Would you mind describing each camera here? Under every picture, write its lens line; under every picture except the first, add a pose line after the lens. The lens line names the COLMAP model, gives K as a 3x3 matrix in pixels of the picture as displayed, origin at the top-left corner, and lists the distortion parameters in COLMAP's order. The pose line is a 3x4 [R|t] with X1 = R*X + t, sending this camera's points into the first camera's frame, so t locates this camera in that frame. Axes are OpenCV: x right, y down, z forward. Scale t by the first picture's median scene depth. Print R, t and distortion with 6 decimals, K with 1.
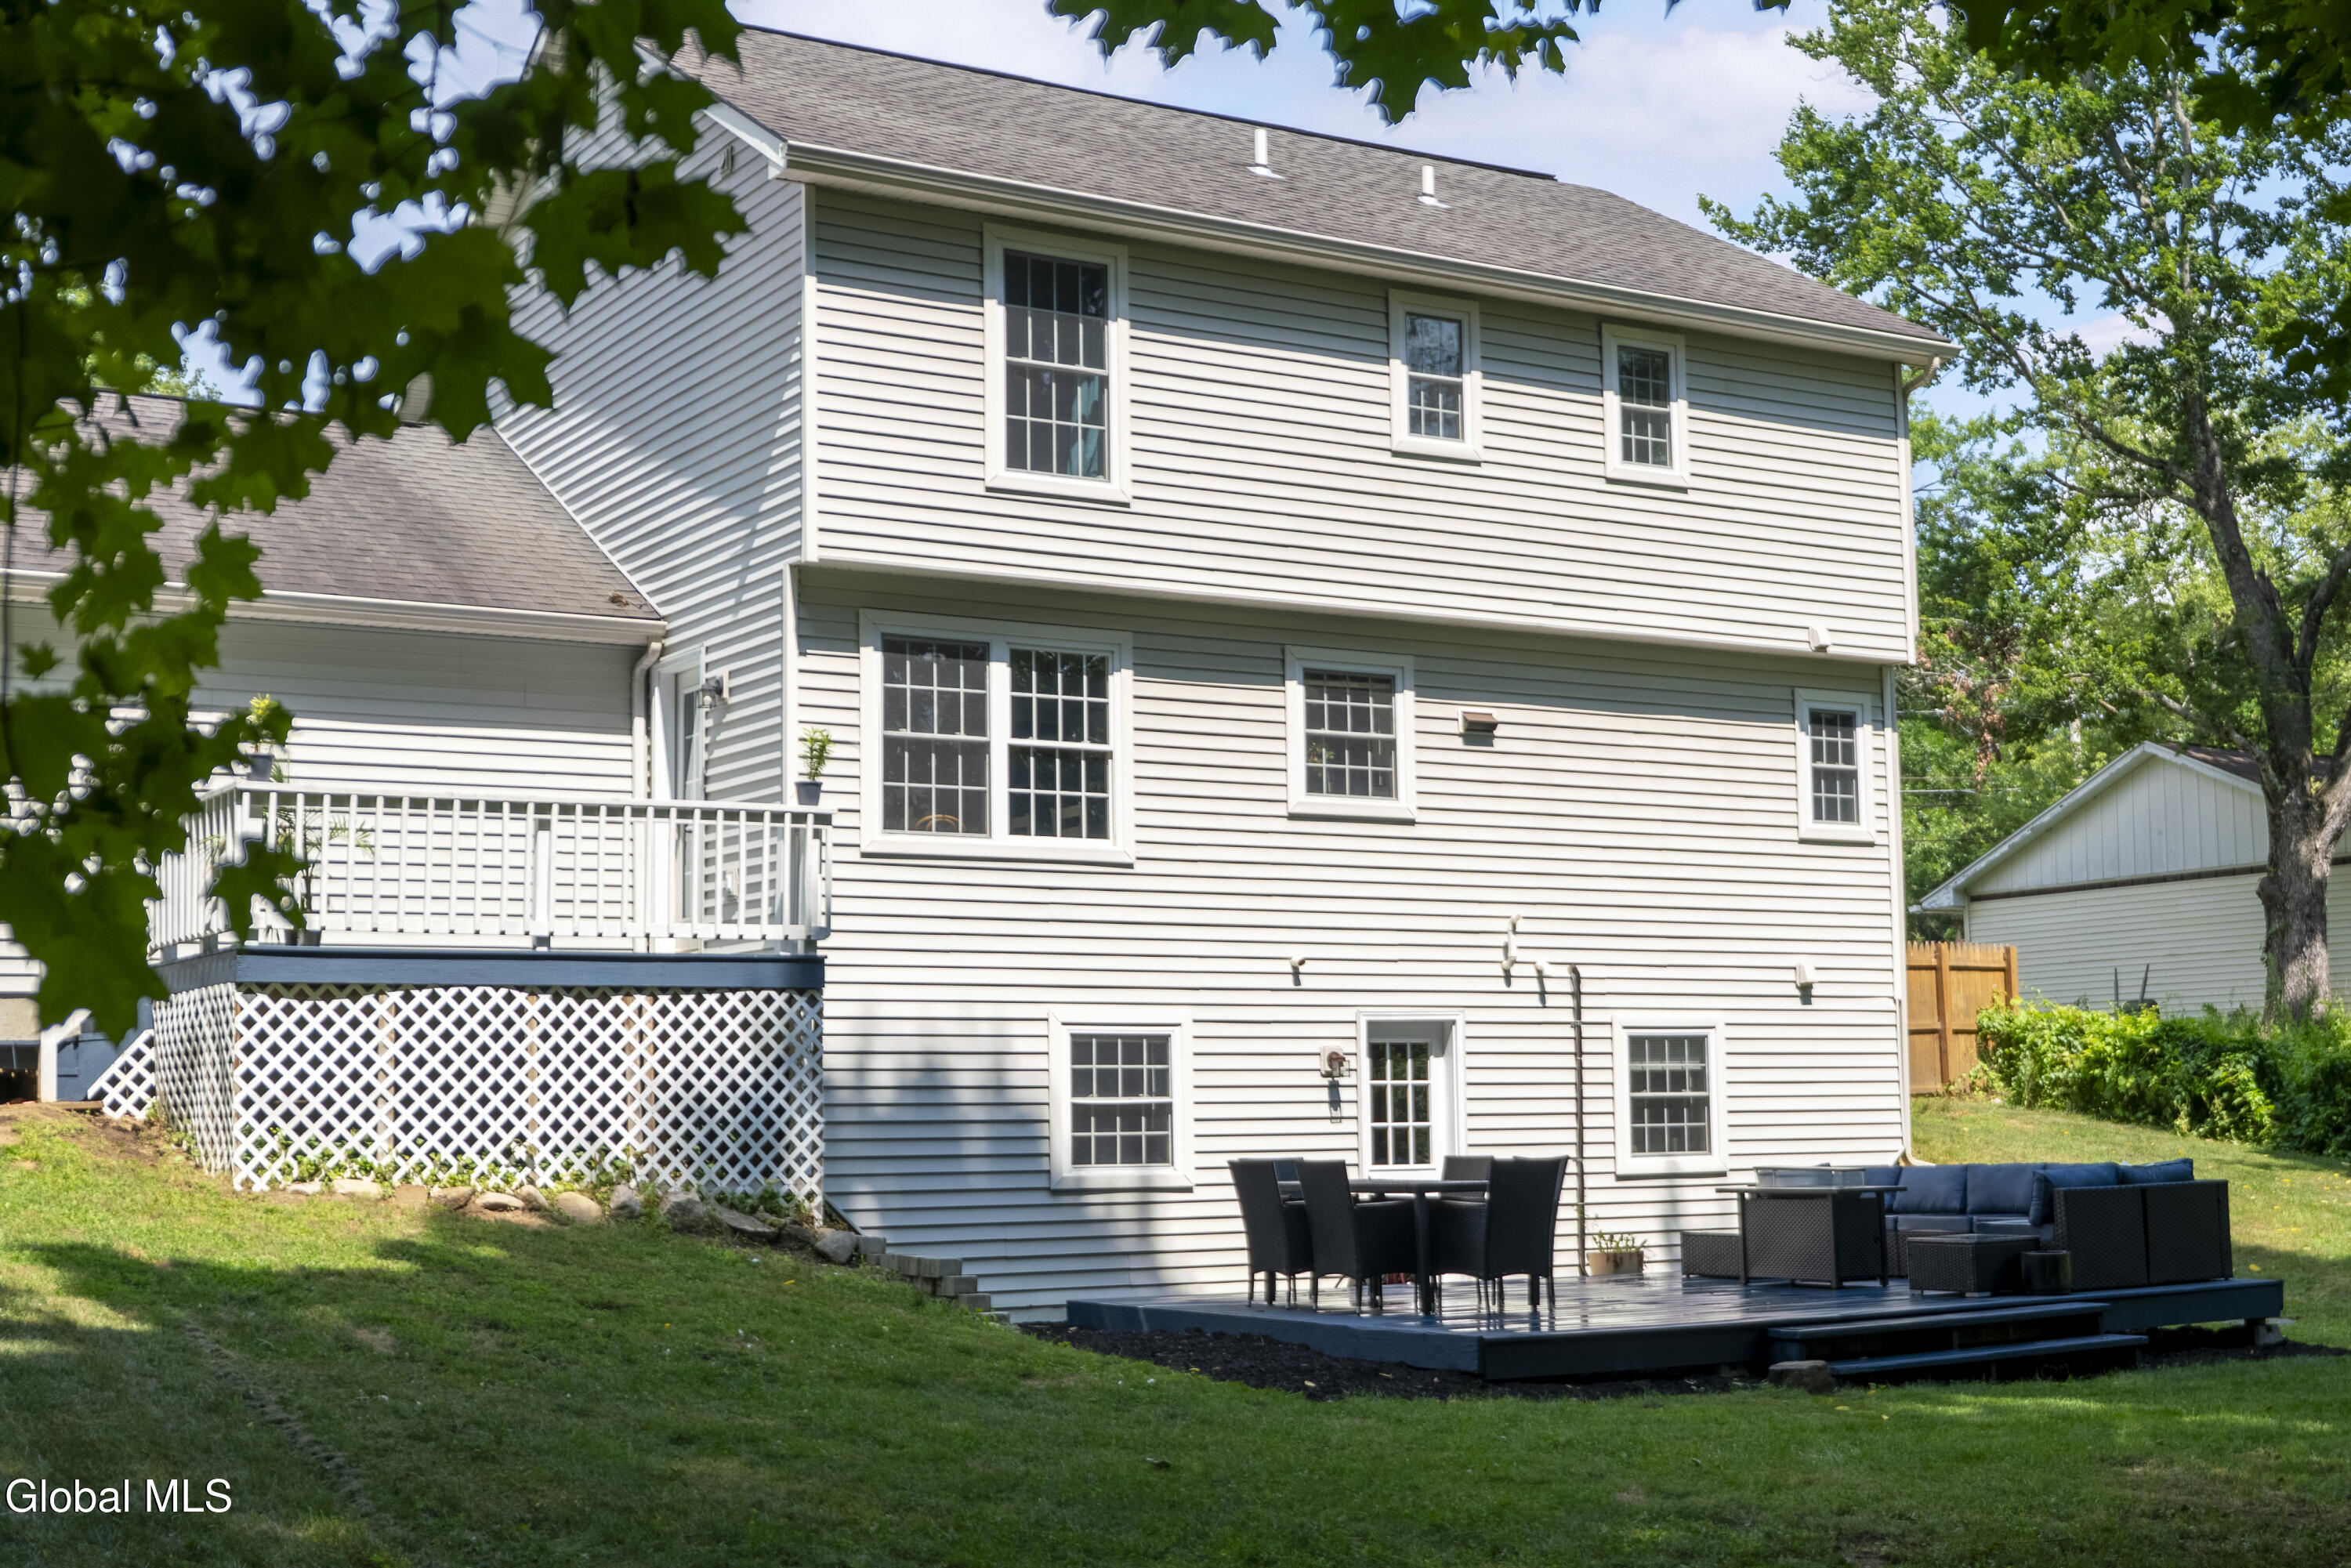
lens RADIAL K [[3000.6, 0, 1170.8], [0, 3000.6, 793.4], [0, 0, 1]] dist [-0.002413, 0.000000]
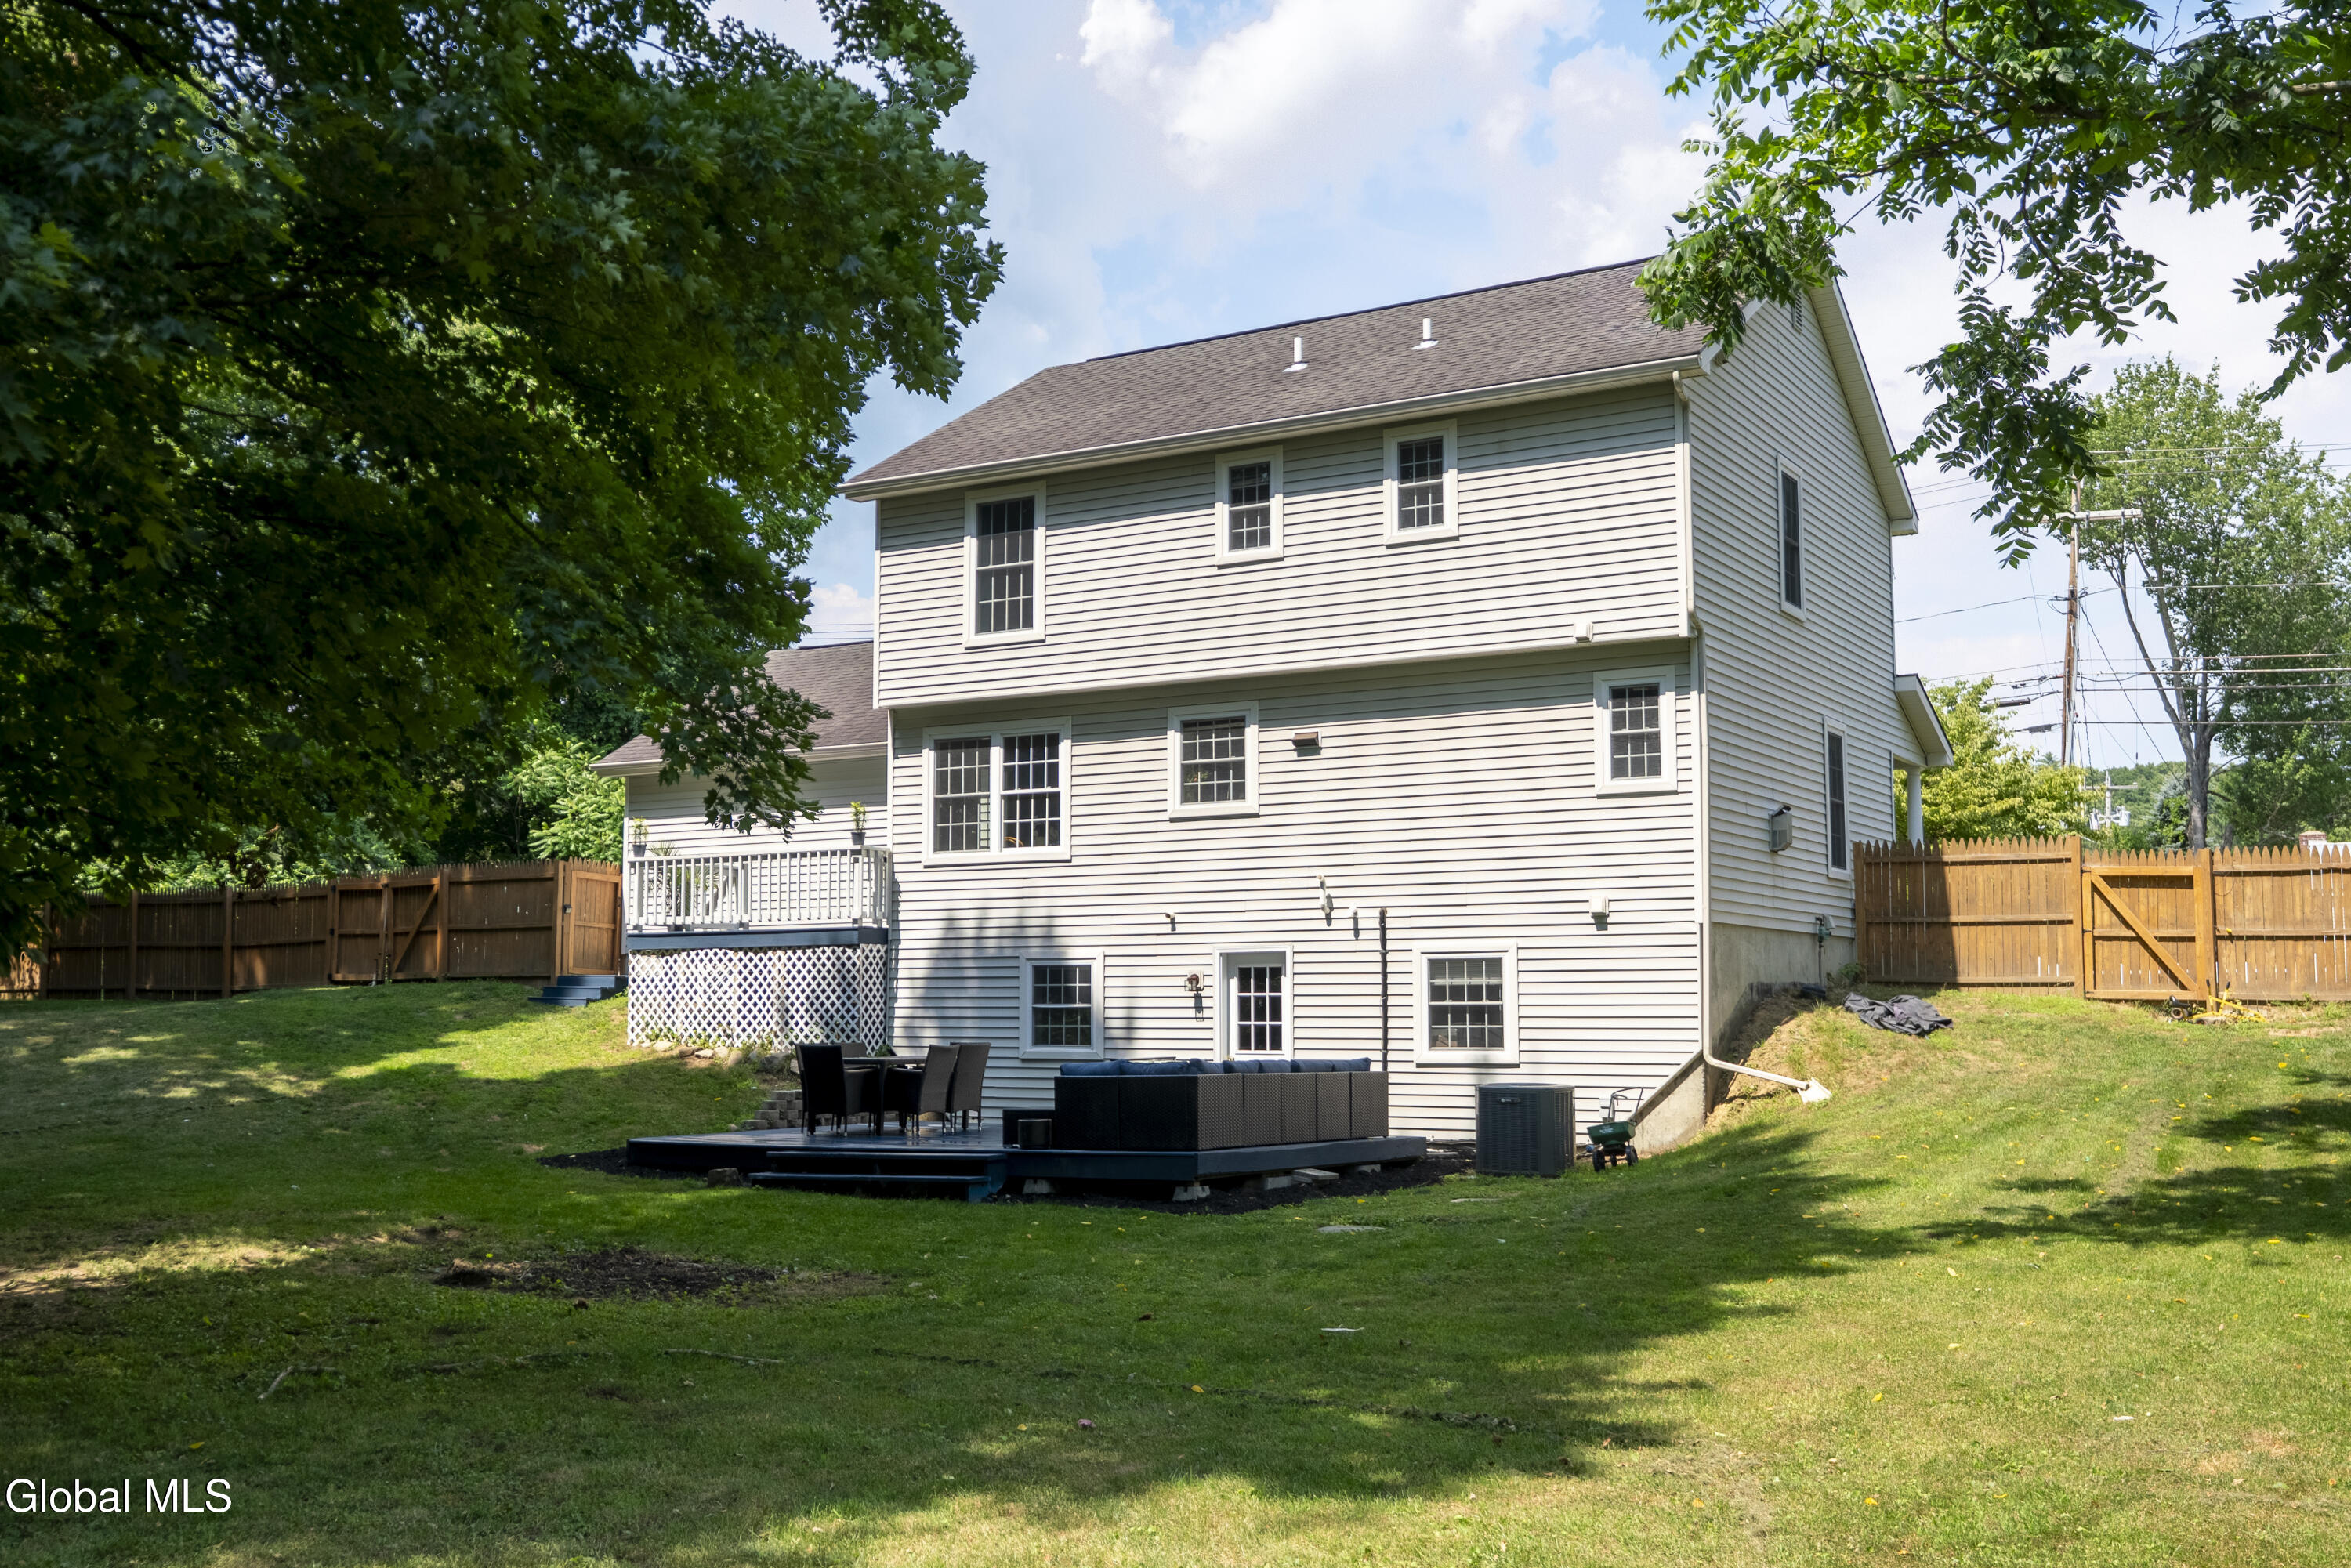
lens RADIAL K [[2315.5, 0, 1166.8], [0, 2315.5, 787.6], [0, 0, 1]] dist [0.003257, 0.000000]
pose [[0.451539, -0.073585, -0.889212, 1.126779], [0.093300, 0.995024, -0.034964, 0.033368], [0.887360, -0.067176, 0.456157, 0.479063]]
